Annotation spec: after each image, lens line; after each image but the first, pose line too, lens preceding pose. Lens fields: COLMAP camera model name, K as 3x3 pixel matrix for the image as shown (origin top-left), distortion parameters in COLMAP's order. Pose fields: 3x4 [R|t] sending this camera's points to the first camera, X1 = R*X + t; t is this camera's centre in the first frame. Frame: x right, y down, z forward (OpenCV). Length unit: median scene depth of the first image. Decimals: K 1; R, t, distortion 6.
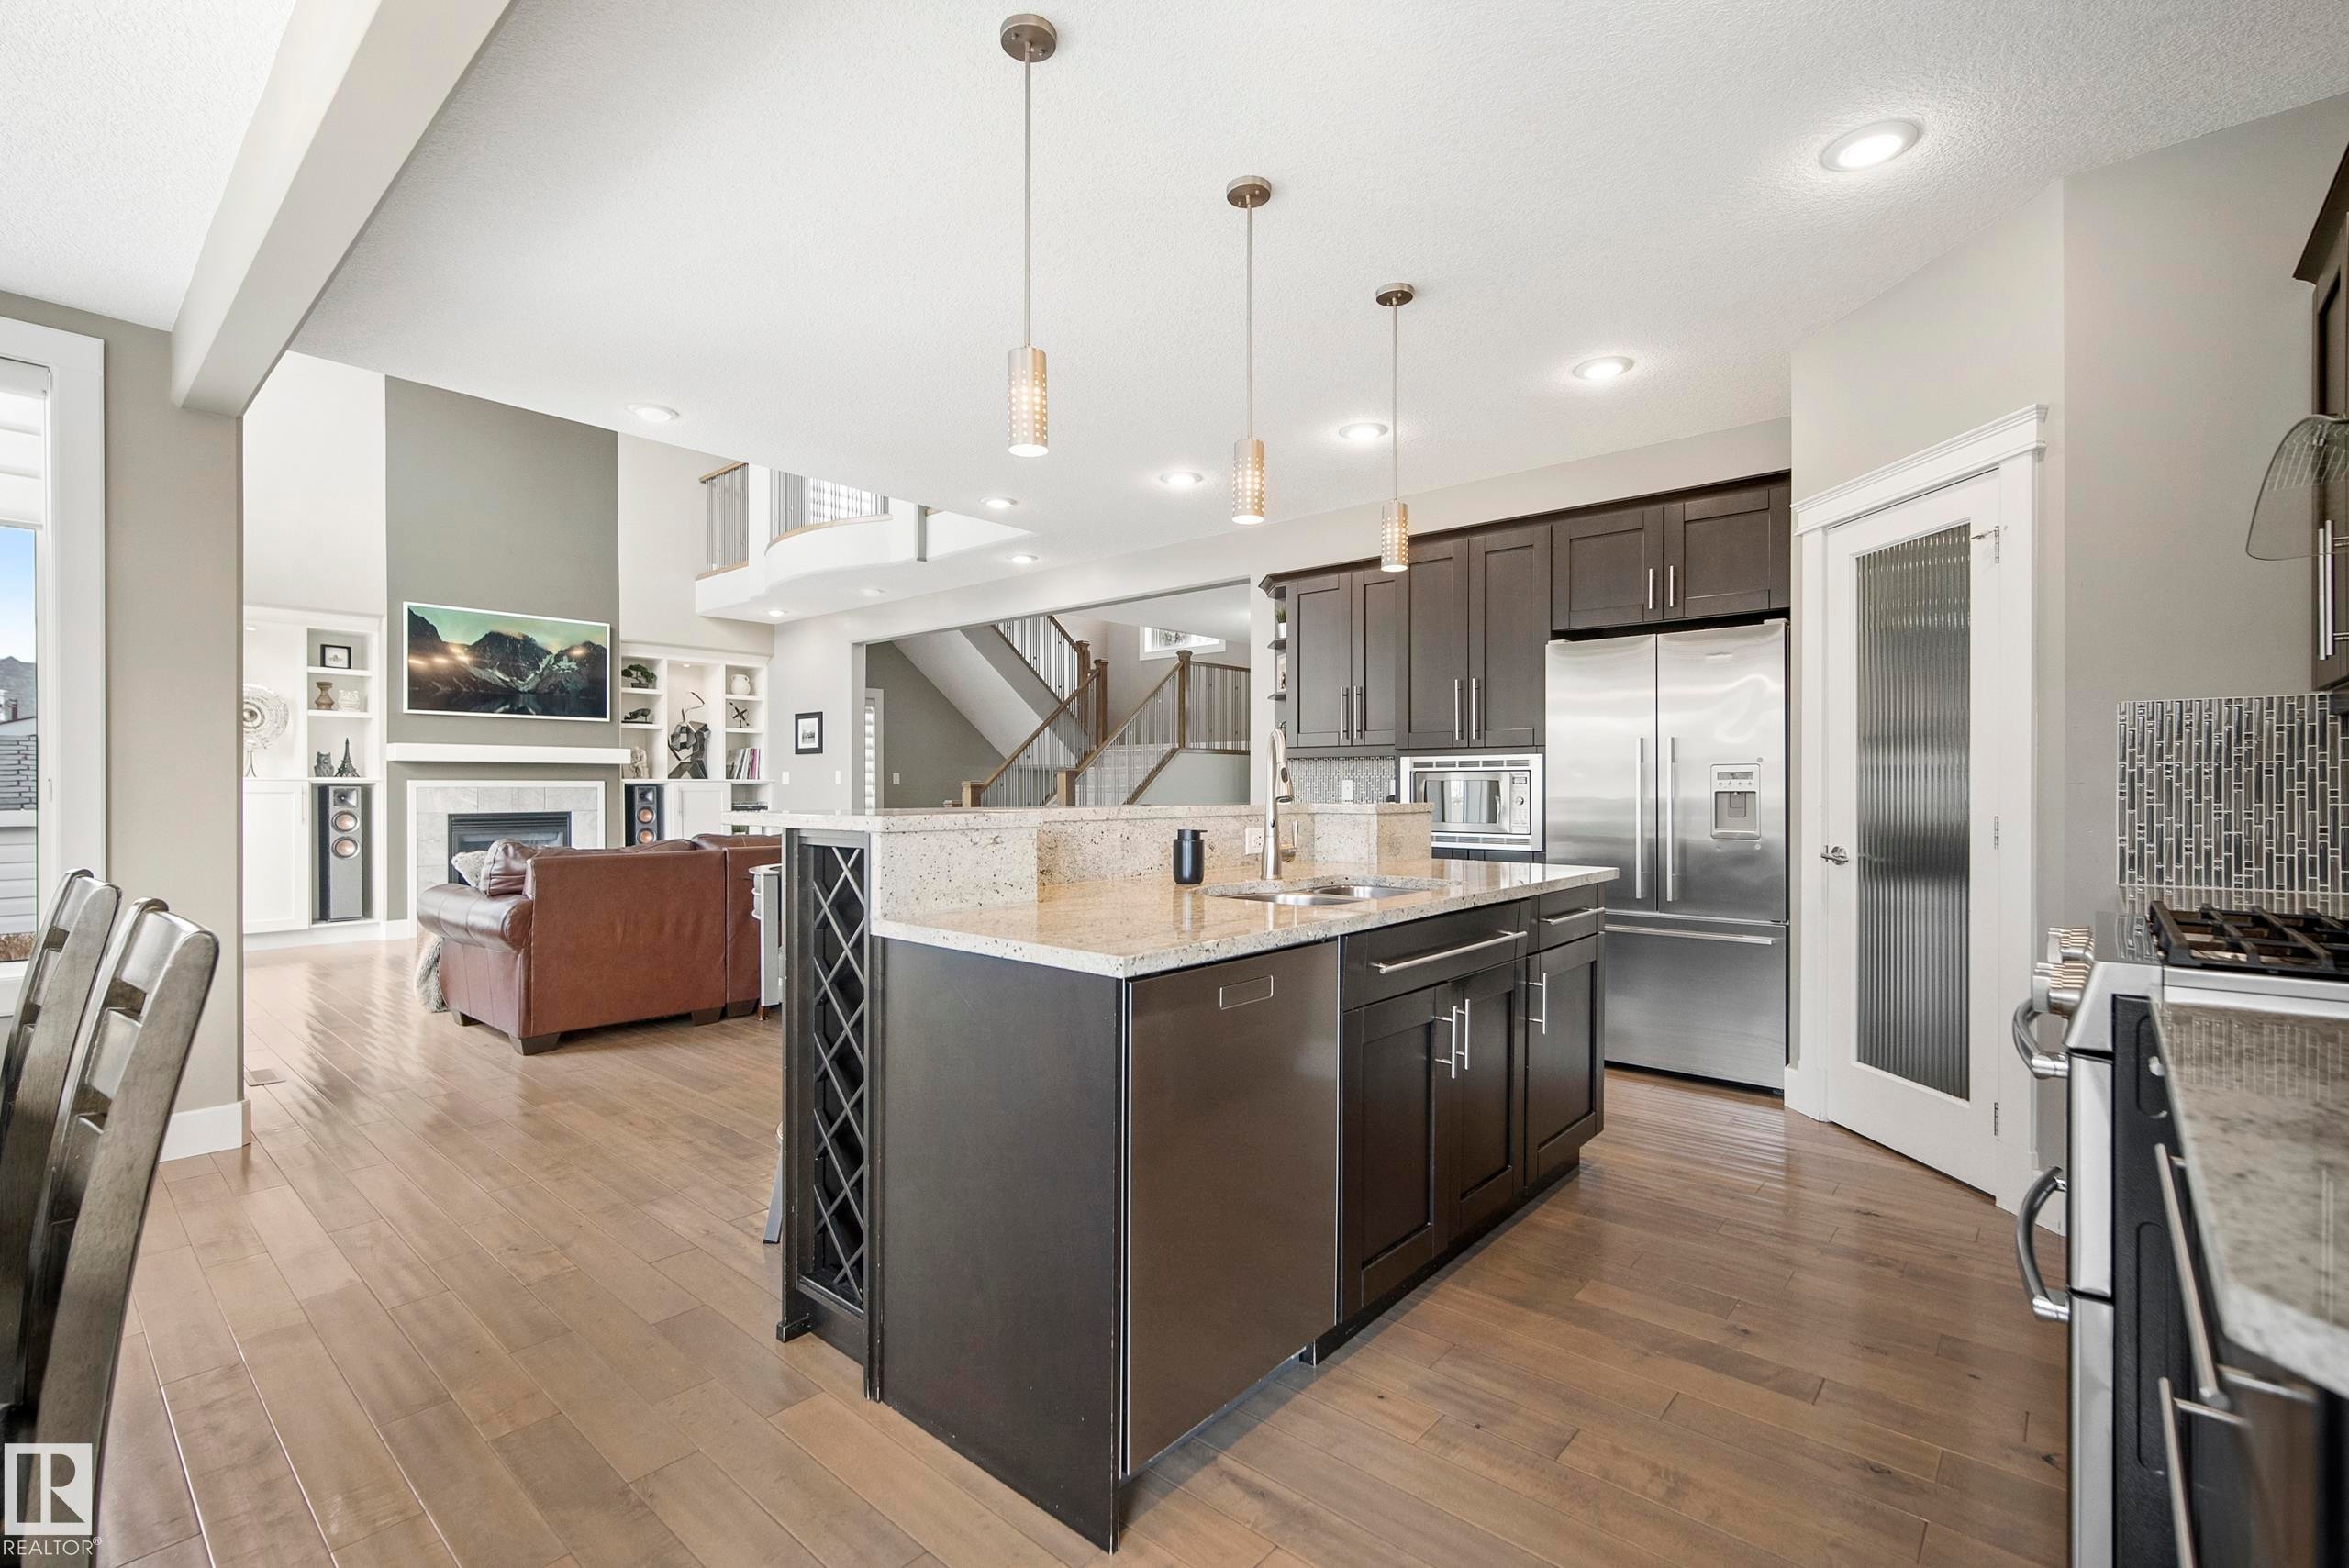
lens RADIAL K [[1039.2, 0, 1173.7], [0, 1039.2, 799.3], [0, 0, 1]] dist [-0.009131, 0.000855]
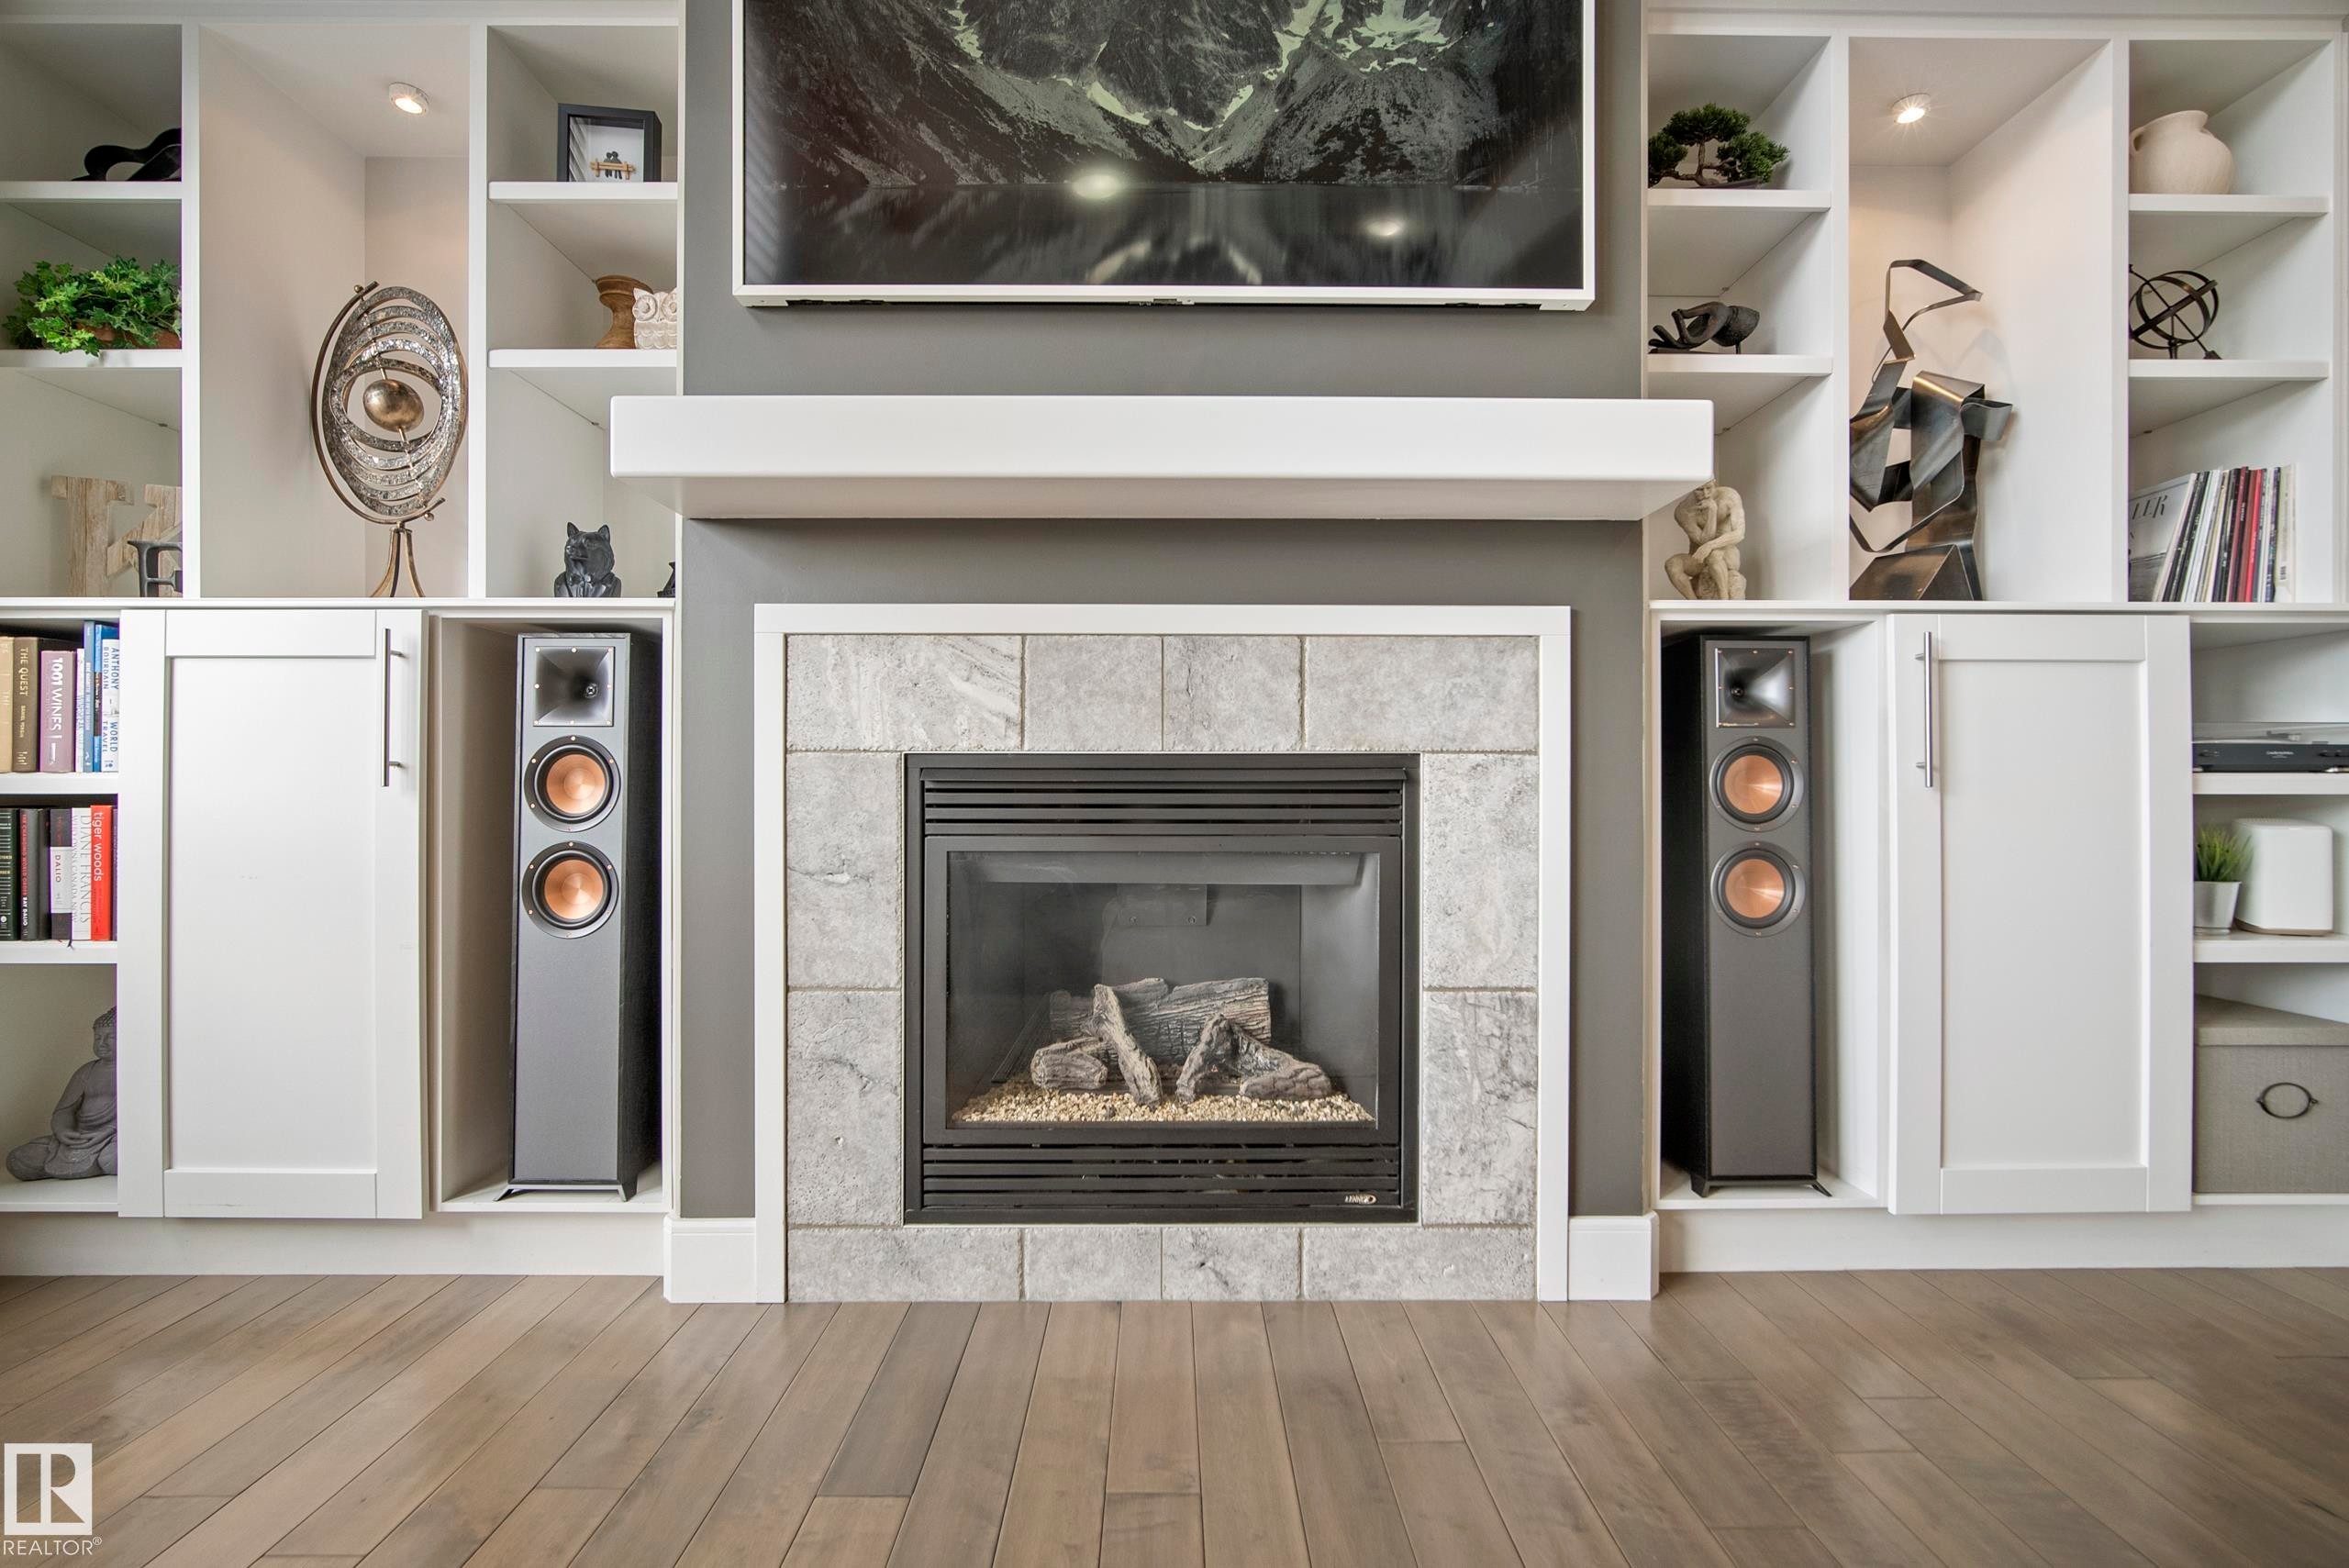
lens RADIAL K [[1039.2, 0, 1173.7], [0, 1039.2, 799.3], [0, 0, 1]] dist [-0.009131, 0.000855]
pose [[0.662797, 0.004074, -0.748788, -0.434855], [-0.010774, 0.999934, -0.004097, 0.020894], [0.748722, 0.010783, 0.662797, 0.783960]]
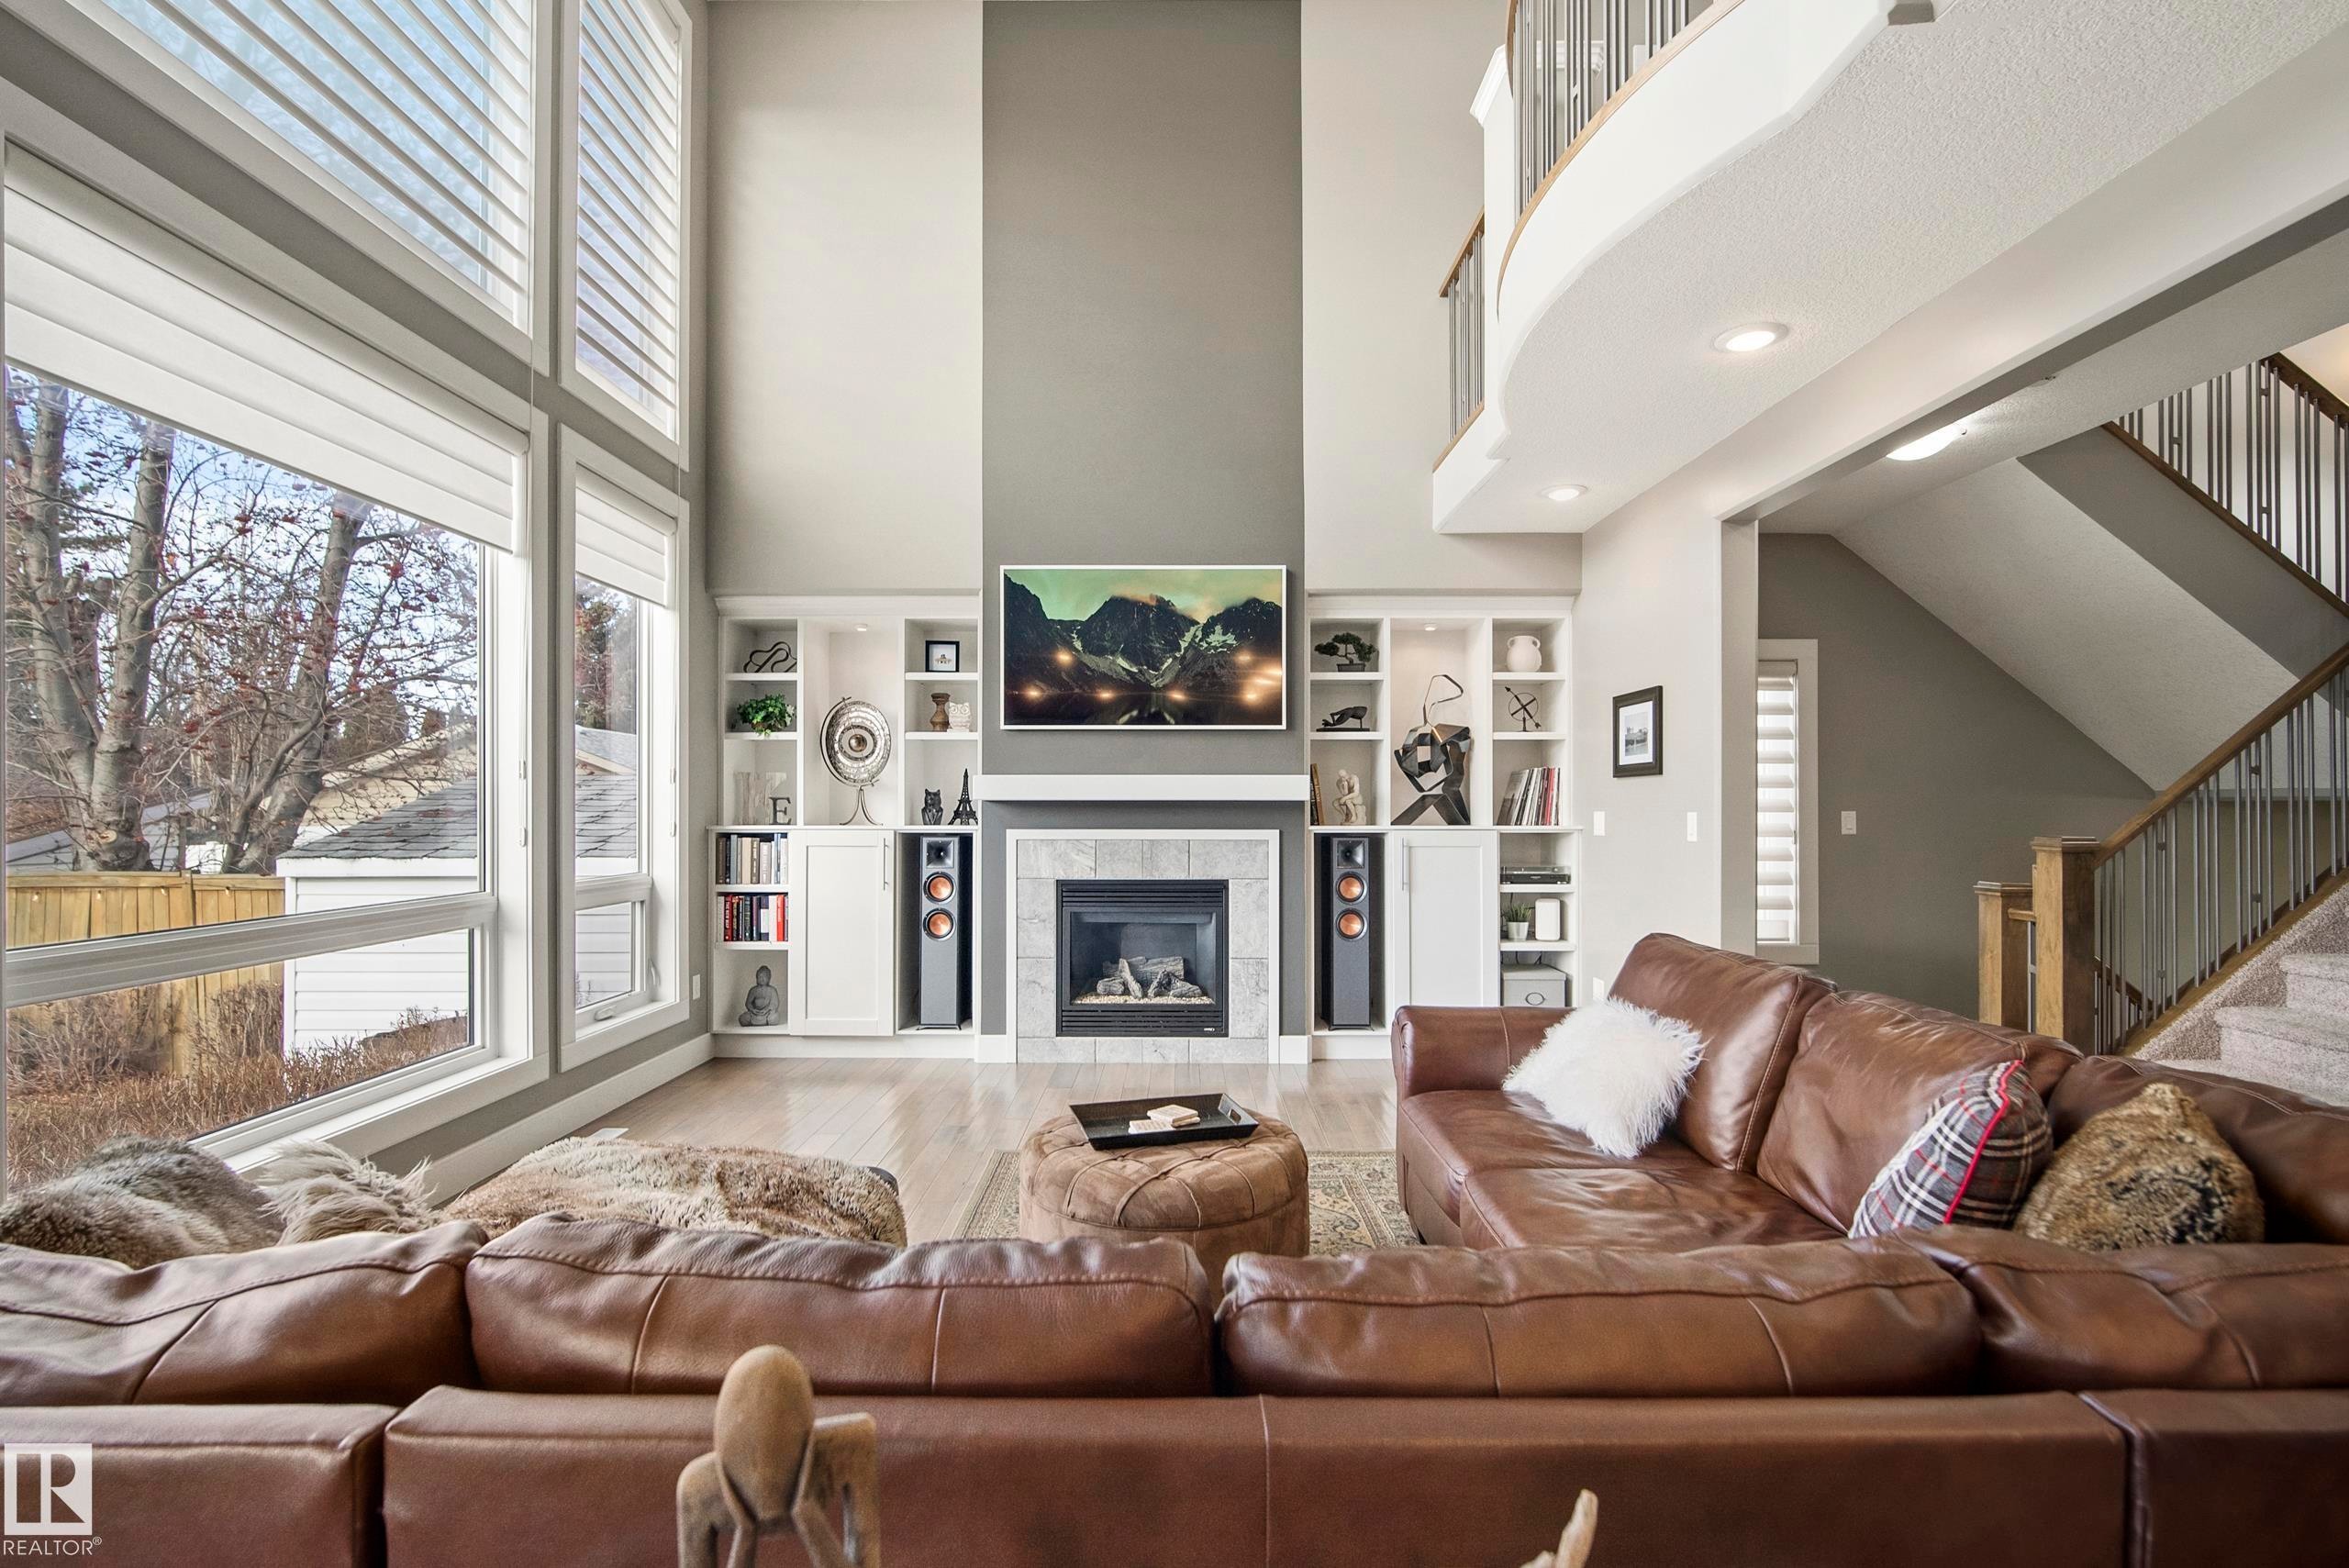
lens RADIAL K [[1039.2, 0, 1173.7], [0, 1039.2, 799.3], [0, 0, 1]] dist [-0.009131, 0.000855]
pose [[0.652440, -0.004358, -0.757828, -0.130840], [-0.010578, 0.999834, -0.014856, -0.024590], [0.757767, 0.017709, 0.652285, 0.545280]]
